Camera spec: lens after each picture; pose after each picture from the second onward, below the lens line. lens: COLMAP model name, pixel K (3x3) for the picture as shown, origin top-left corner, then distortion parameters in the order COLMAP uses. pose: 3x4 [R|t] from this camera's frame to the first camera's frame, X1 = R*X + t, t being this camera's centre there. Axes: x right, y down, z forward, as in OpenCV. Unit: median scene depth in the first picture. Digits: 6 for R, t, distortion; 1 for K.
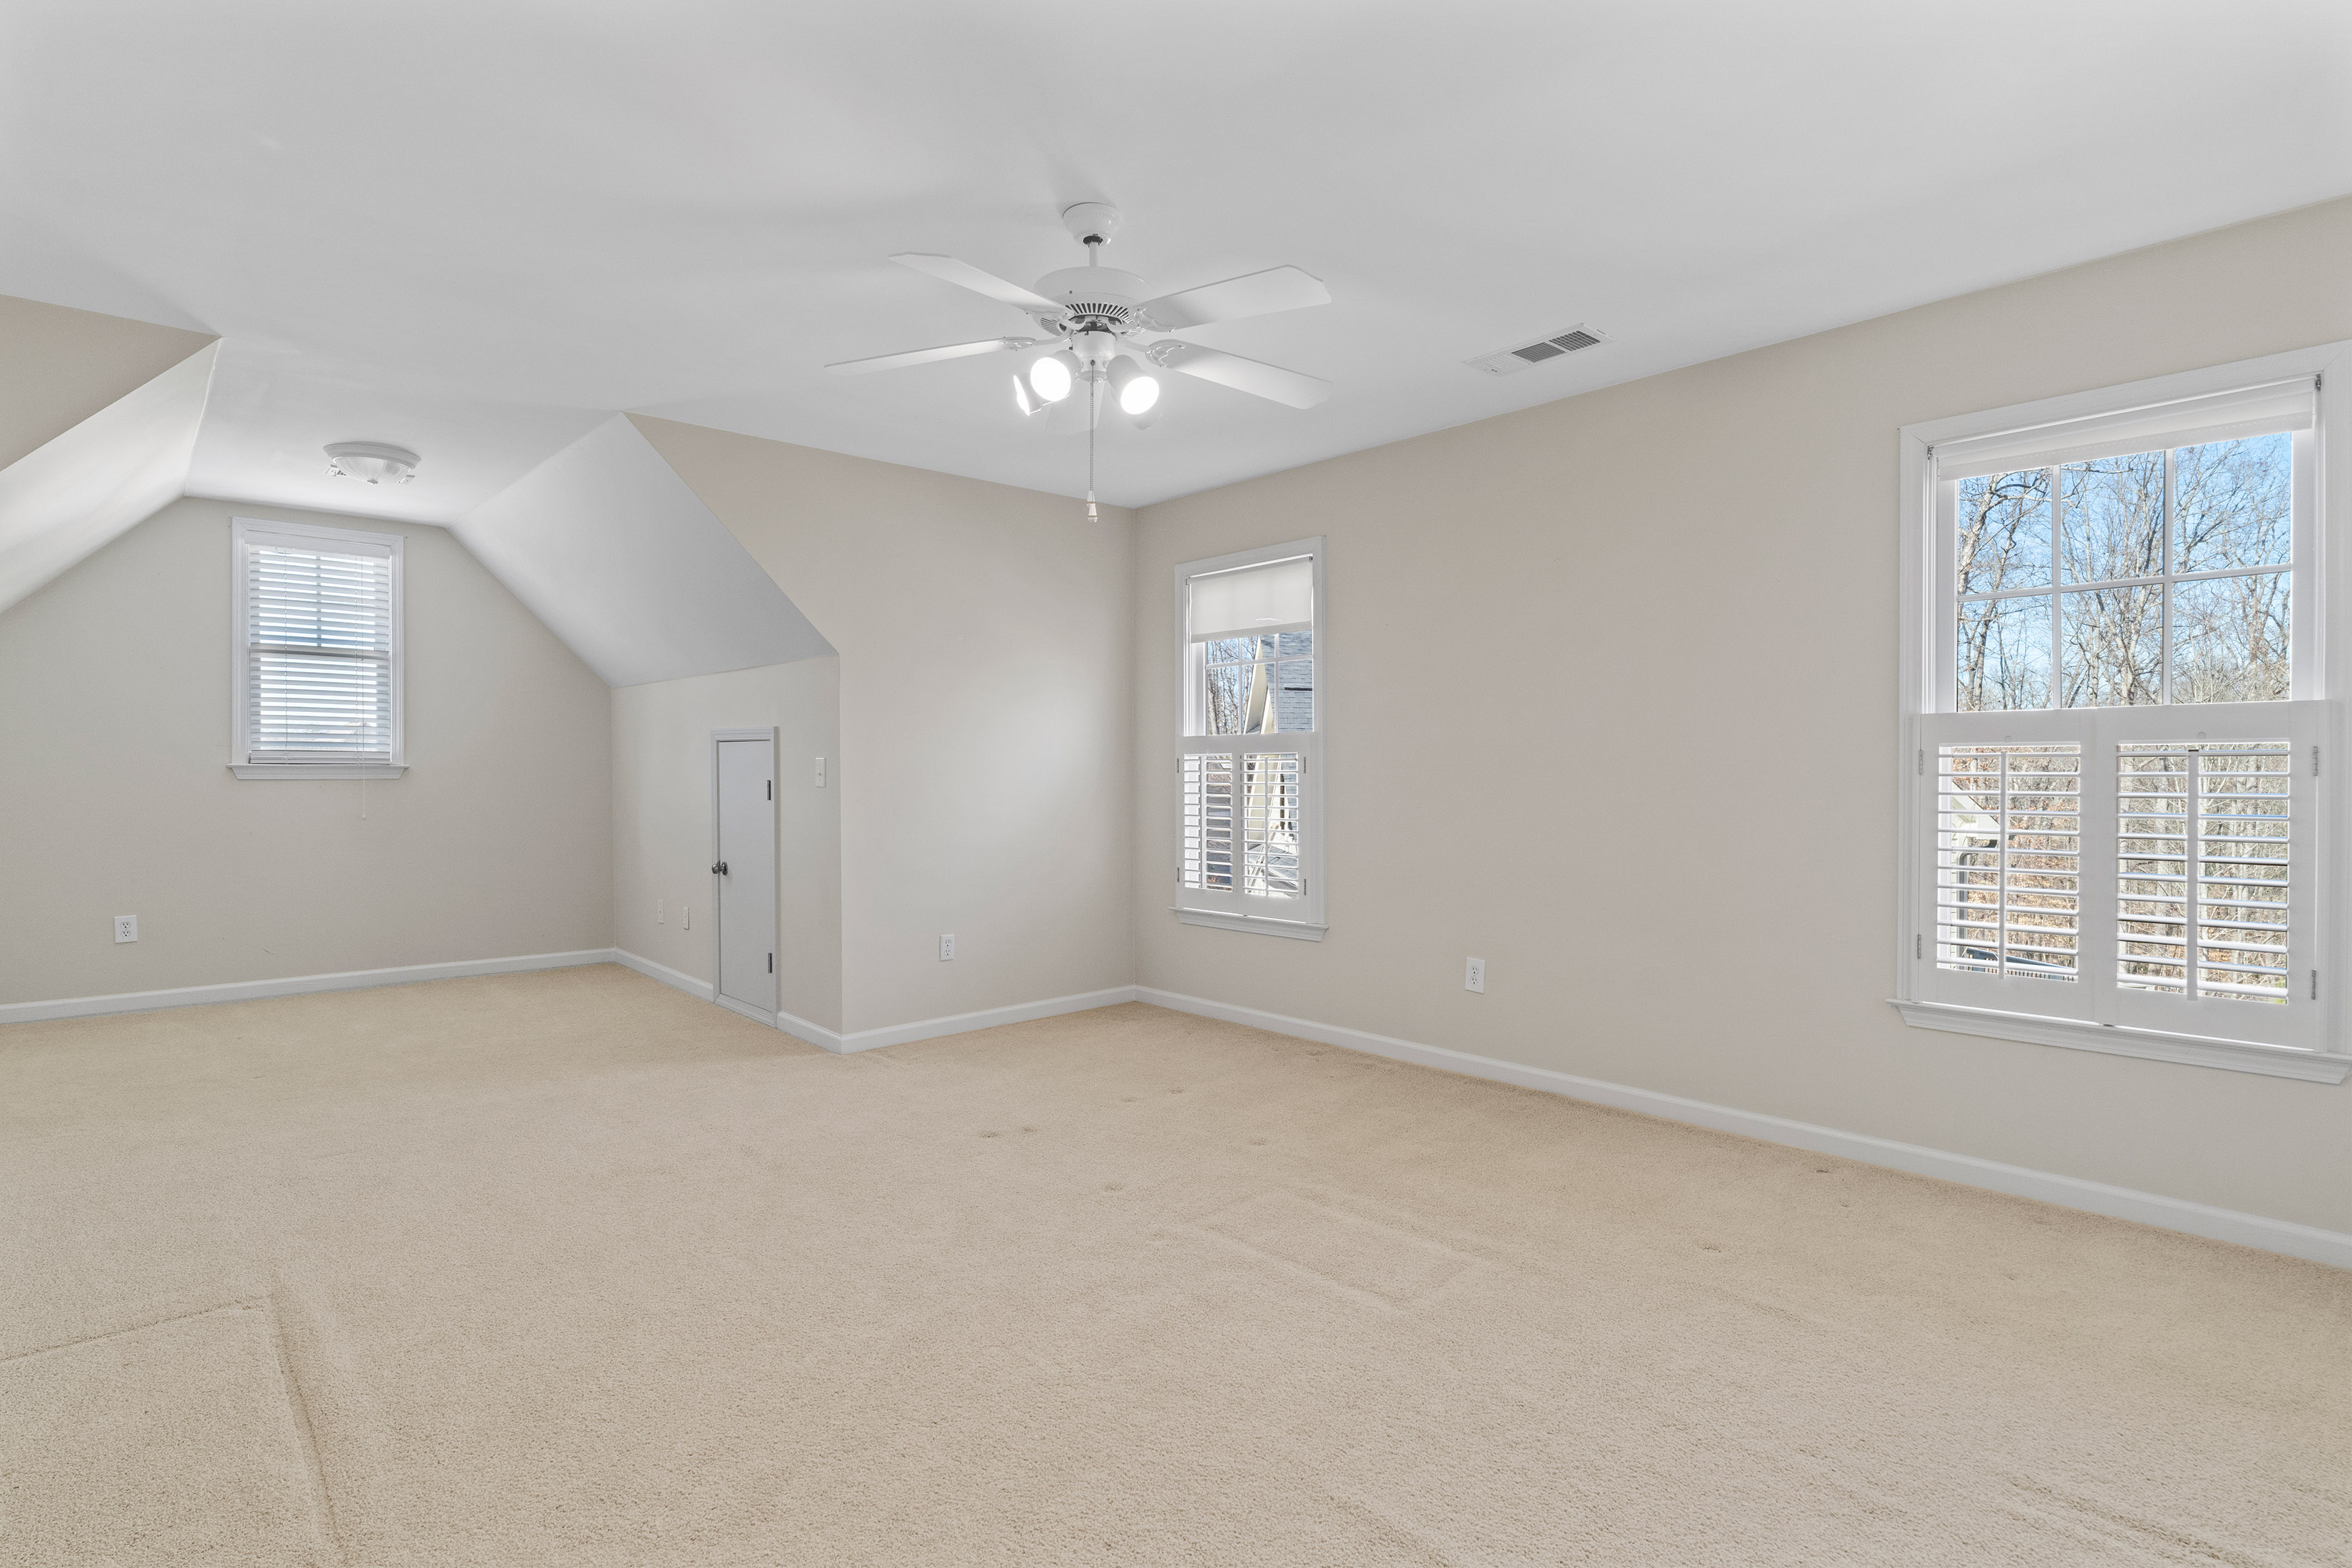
lens RADIAL K [[1196.8, 0, 1171.1], [0, 1196.8, 776.2], [0, 0, 1]] dist [0.001557, 0.000089]
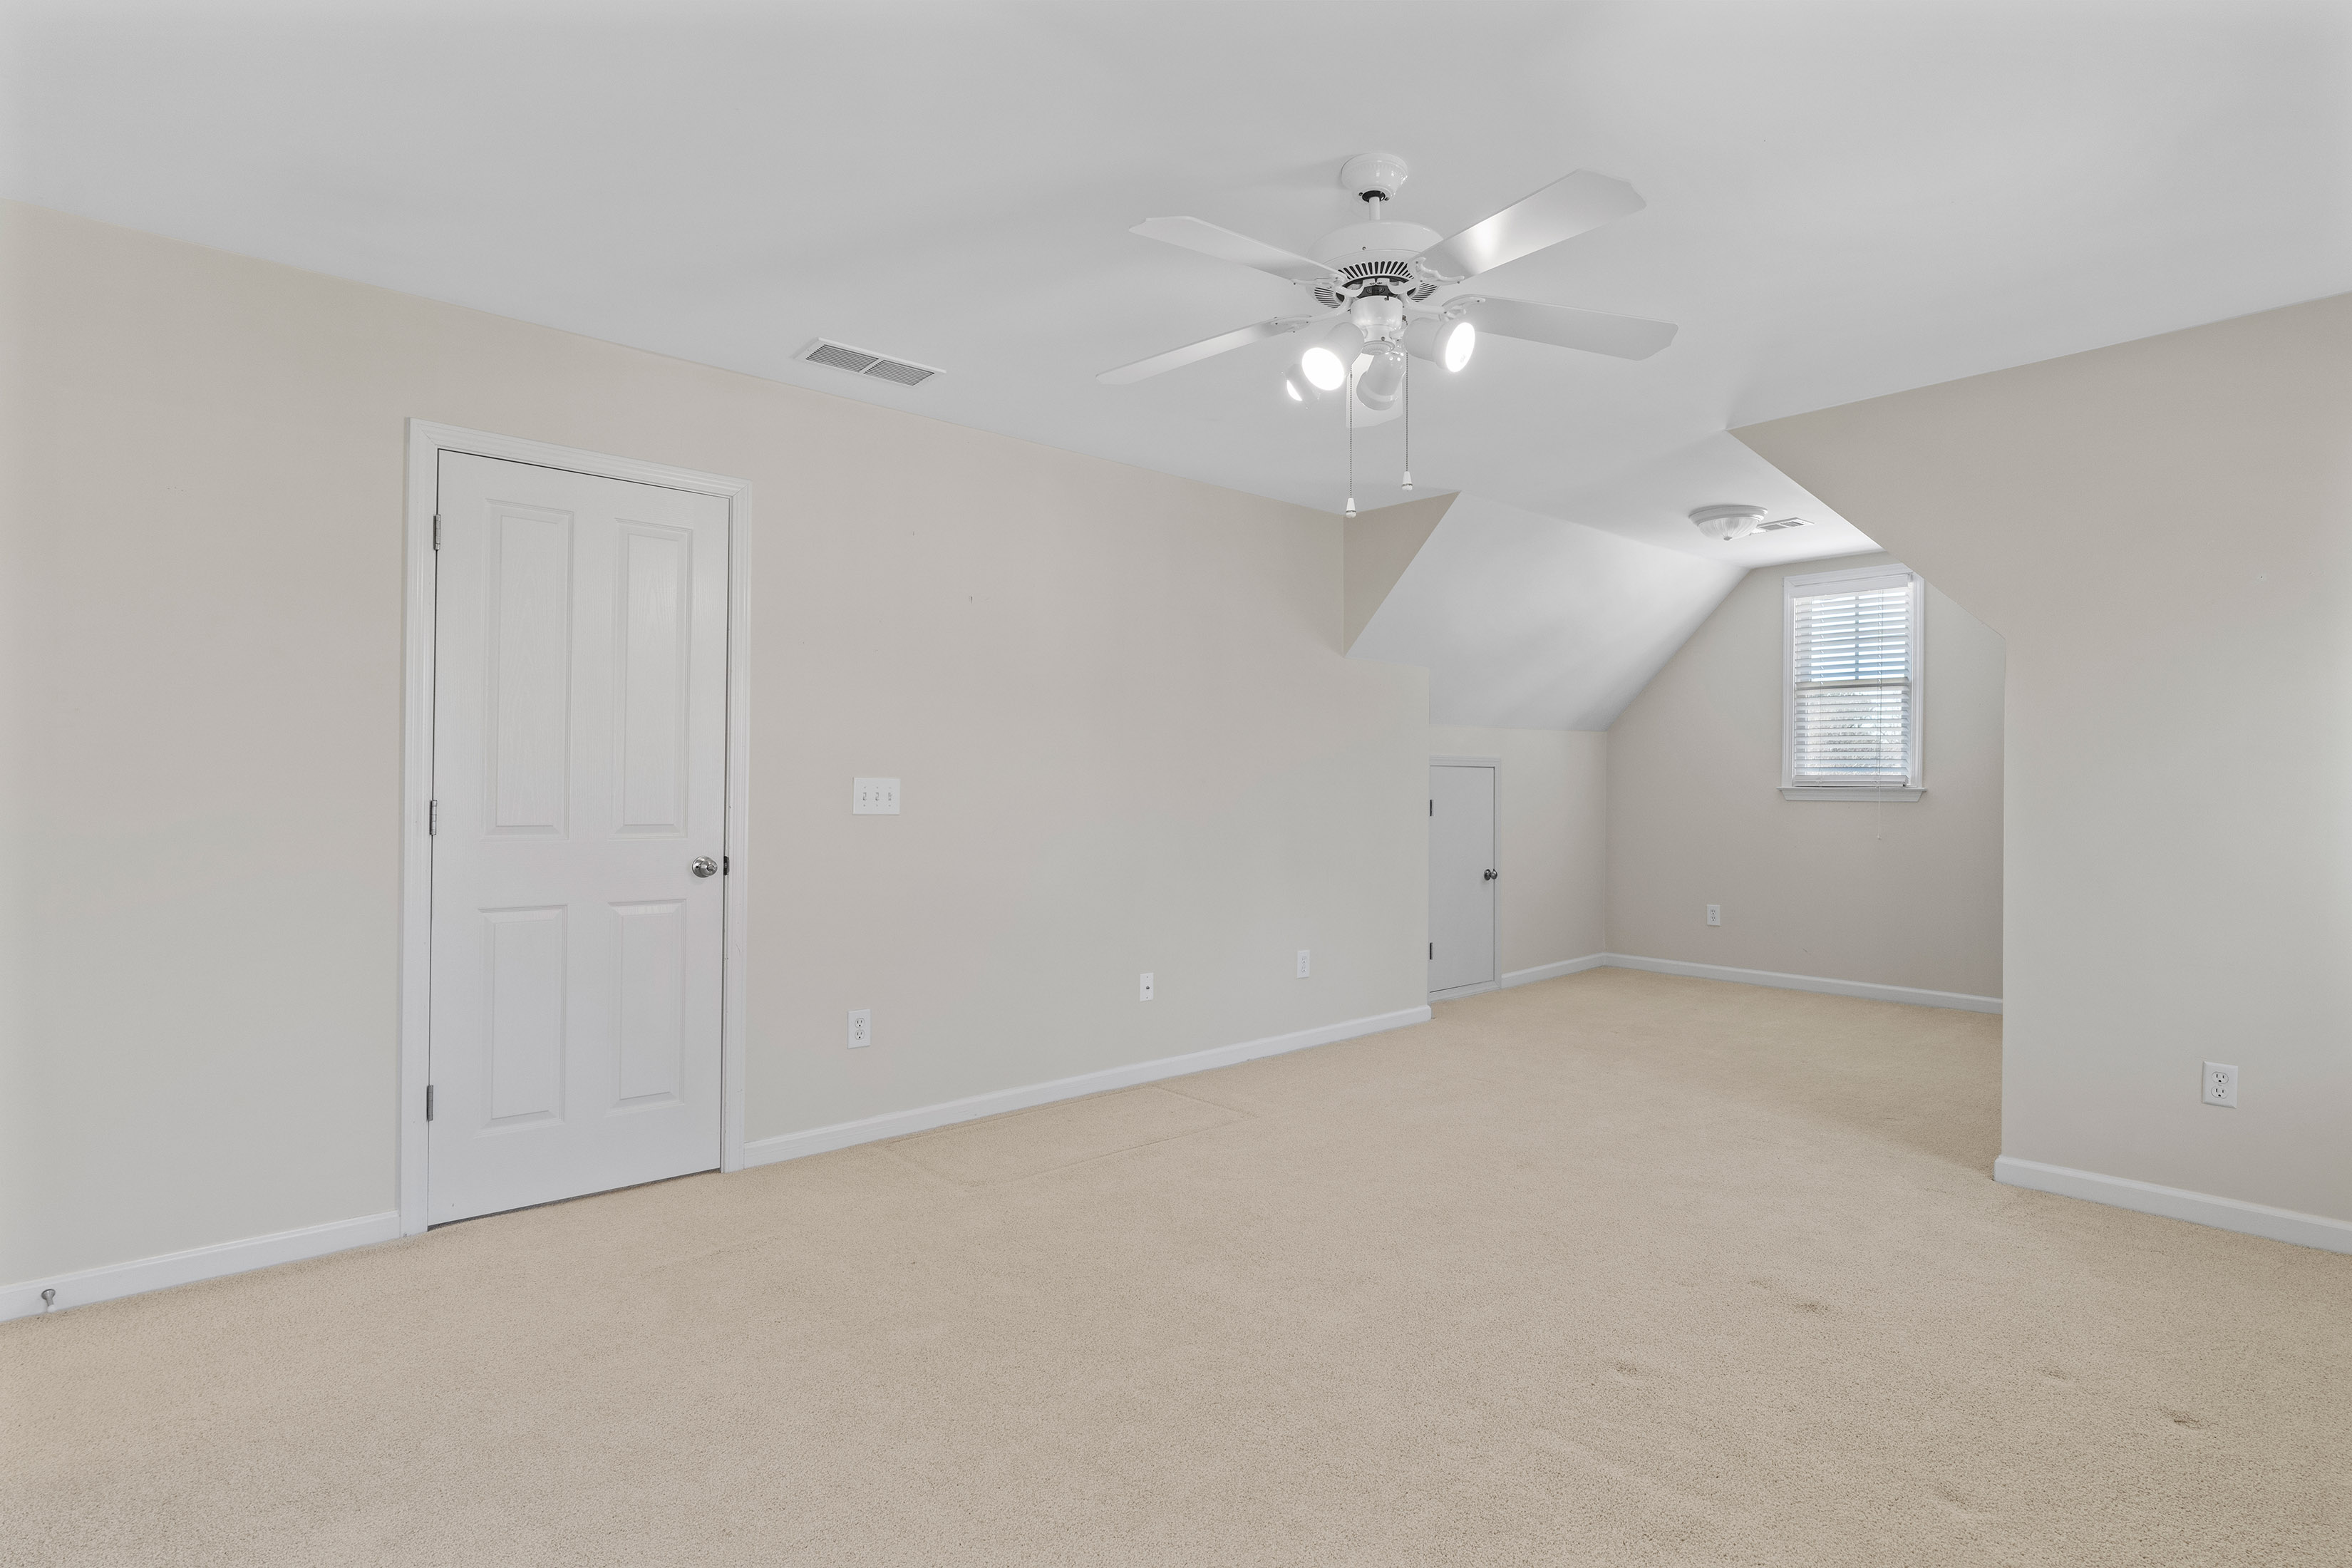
lens RADIAL K [[1196.8, 0, 1169.7], [0, 1196.8, 772.6], [0, 0, 1]] dist [0.001557, 0.000089]
pose [[-0.028800, -0.009706, -0.999538, 0.408290], [-0.017539, 0.999804, -0.009203, -0.002913], [0.999431, 0.017266, -0.028964, 0.430313]]
